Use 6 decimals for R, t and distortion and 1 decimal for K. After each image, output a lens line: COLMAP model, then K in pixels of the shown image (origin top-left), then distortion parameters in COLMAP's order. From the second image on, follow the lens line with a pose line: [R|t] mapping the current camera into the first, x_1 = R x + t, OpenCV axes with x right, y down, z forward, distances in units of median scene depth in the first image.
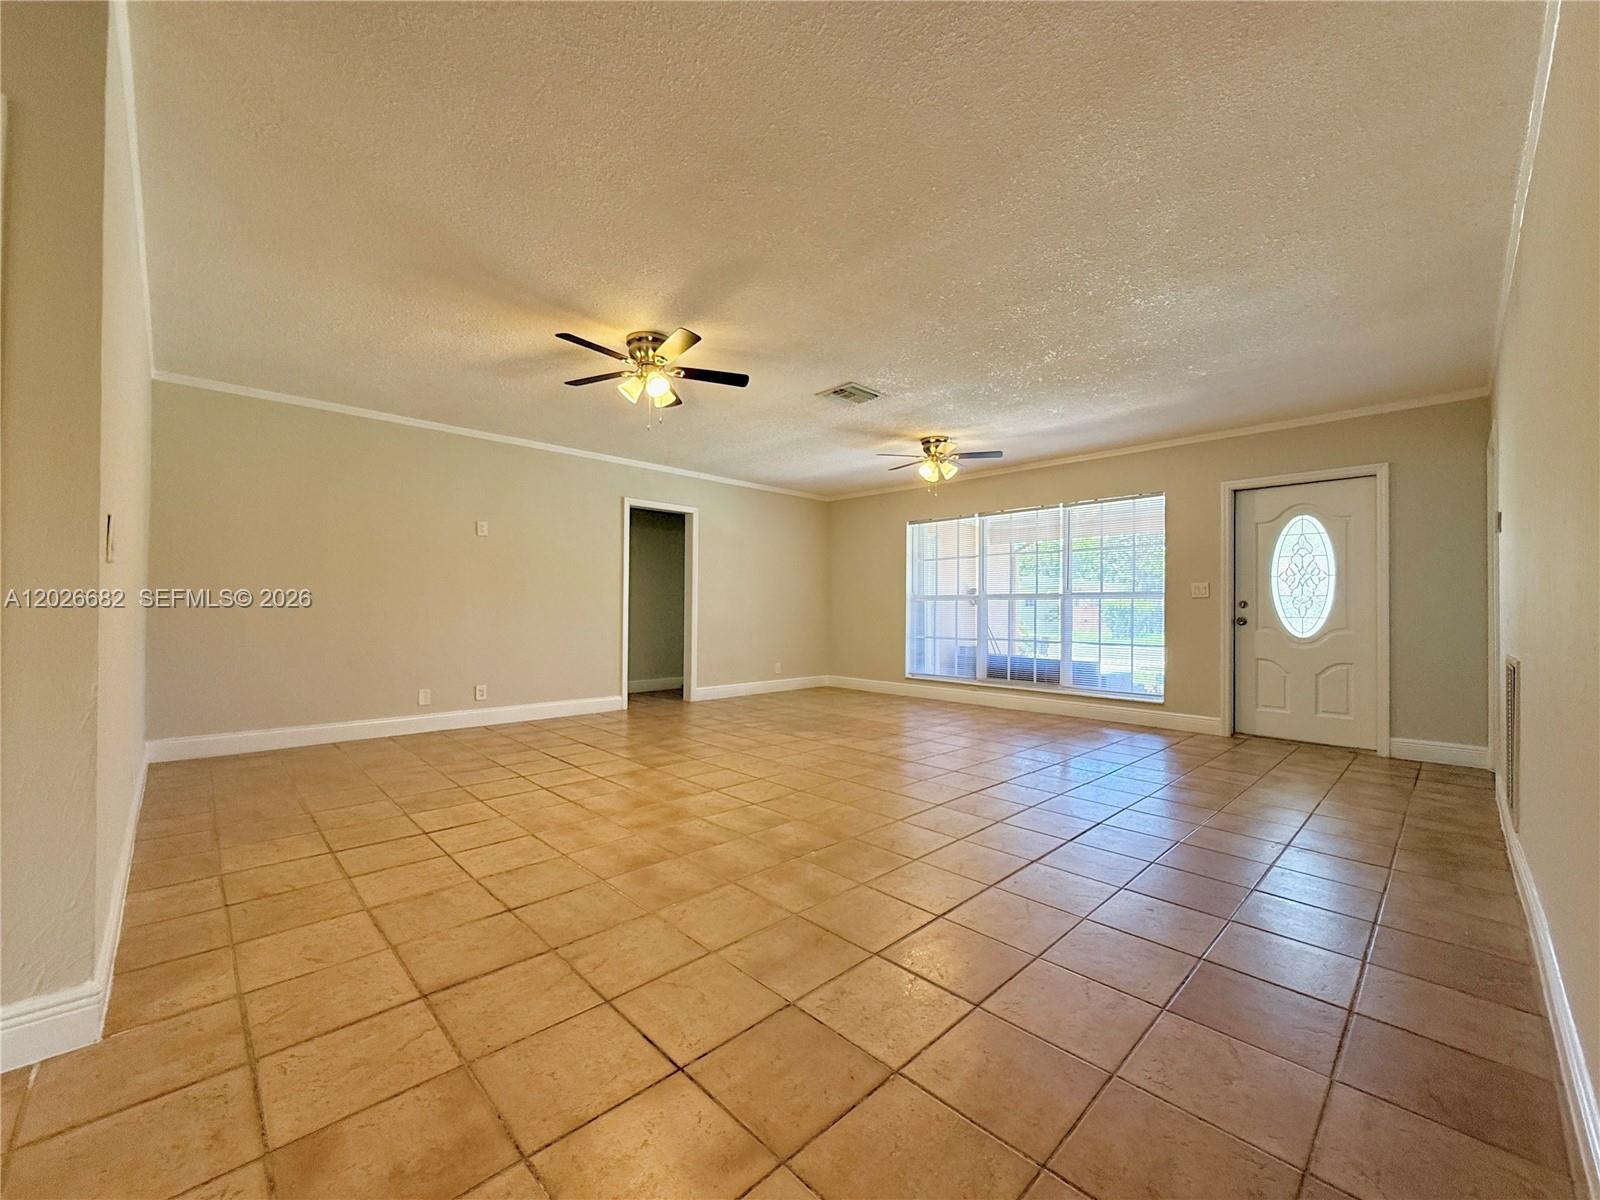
lens RADIAL K [[639.6, 0, 802.4], [0, 639.6, 603.8], [0, 0, 1]] dist [-0.001436, -0.000429]
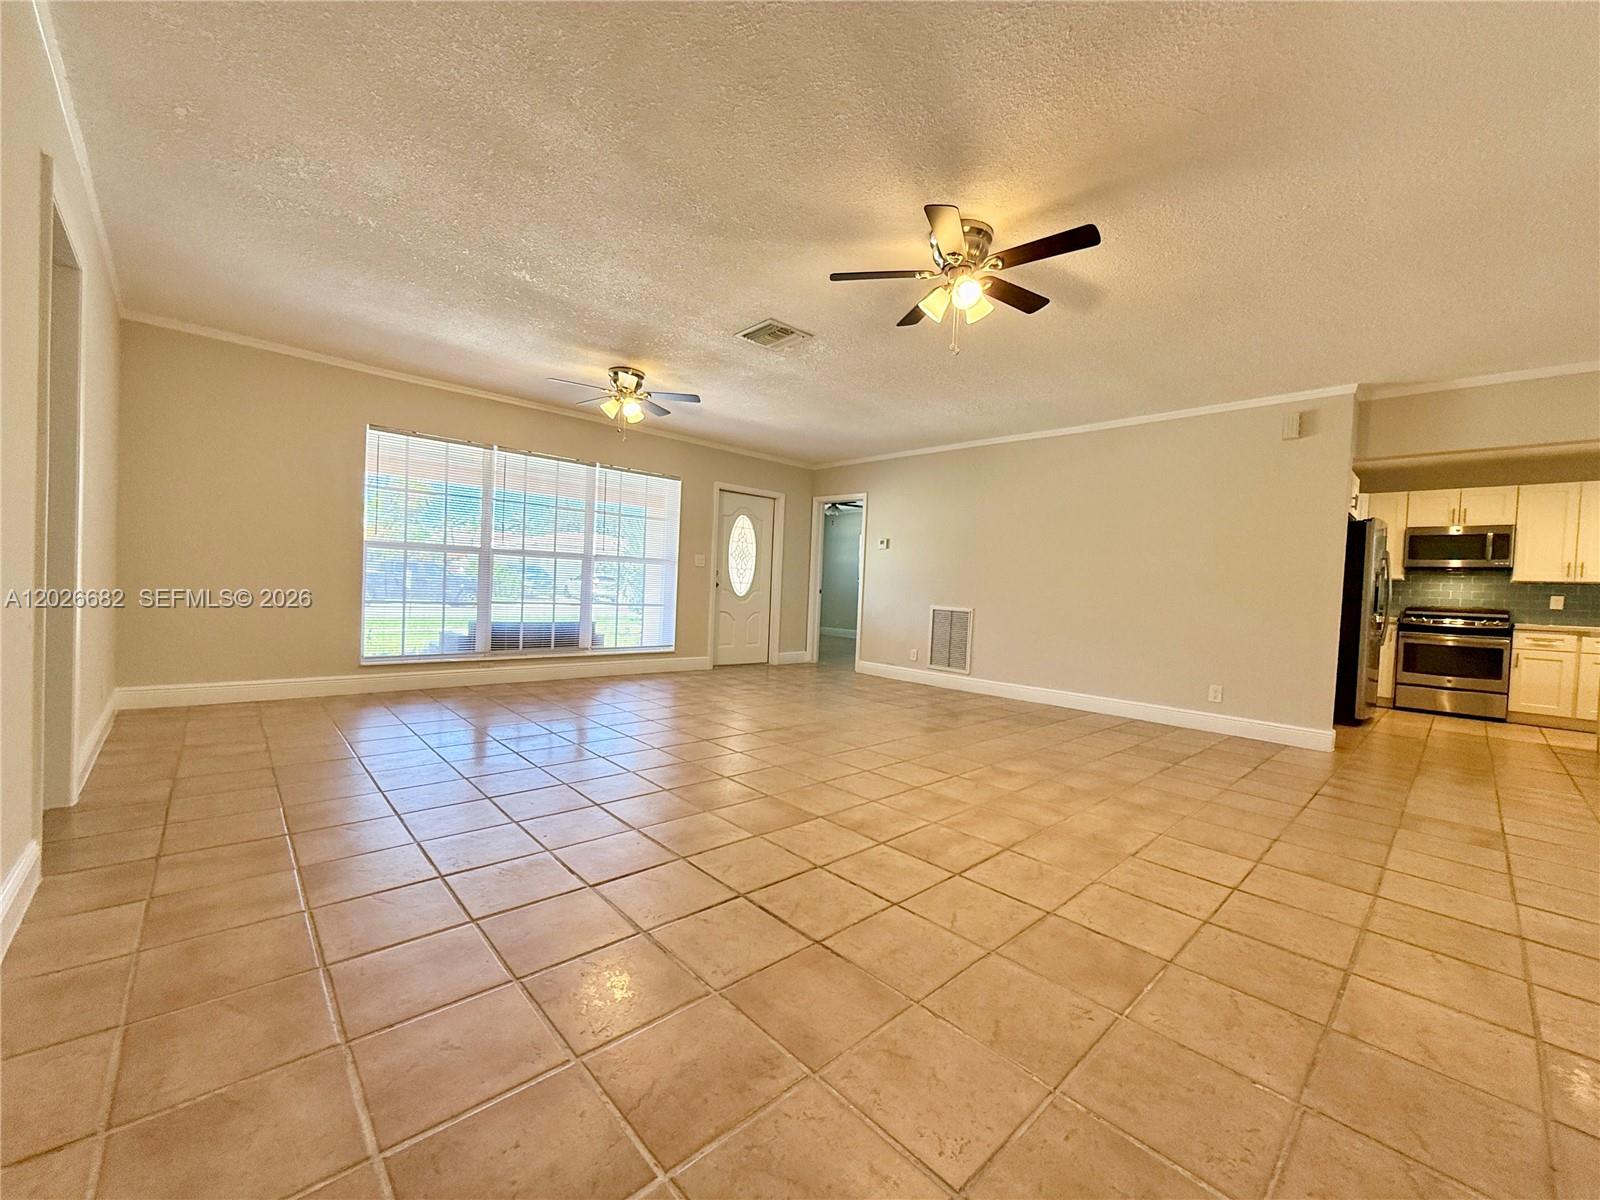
lens RADIAL K [[639.6, 0, 805.9], [0, 639.6, 603.5], [0, 0, 1]] dist [-0.001436, -0.000429]
pose [[0.007541, -0.035328, 0.999347, -0.971522], [-0.053455, 0.997933, 0.035682, 0.010019], [-0.998542, -0.053689, 0.005637, 1.105144]]
